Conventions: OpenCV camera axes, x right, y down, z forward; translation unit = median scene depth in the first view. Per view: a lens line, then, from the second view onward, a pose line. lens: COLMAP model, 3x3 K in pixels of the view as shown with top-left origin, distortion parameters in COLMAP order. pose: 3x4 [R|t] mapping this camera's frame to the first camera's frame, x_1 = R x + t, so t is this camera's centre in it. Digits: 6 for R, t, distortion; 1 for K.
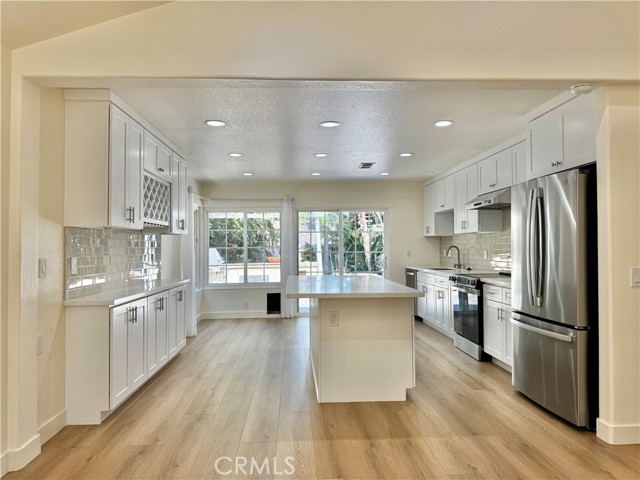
lens RADIAL K [[443.7, 0, 319.6], [0, 443.7, 239.3], [0, 0, 1]] dist [-0.005365, -0.008000]
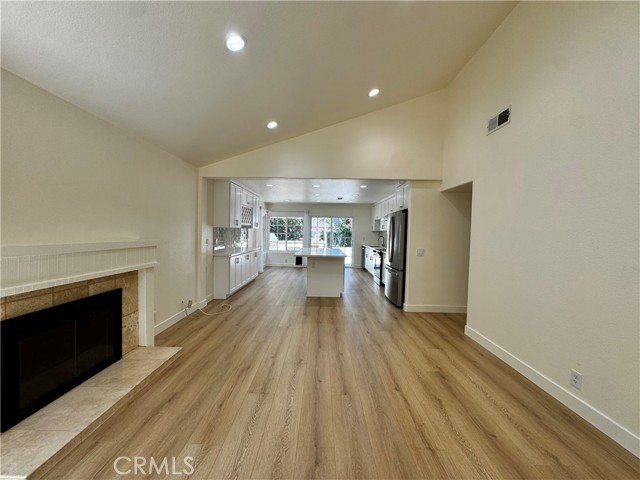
lens RADIAL K [[257.6, 0, 319.6], [0, 257.6, 240.9], [0, 0, 1]] dist [-0.001484, -0.000177]
pose [[0.996992, 0.028299, -0.072149, 0.117796], [-0.024264, 0.998125, 0.056197, -0.030076], [0.073604, -0.054277, 0.995809, -0.327697]]
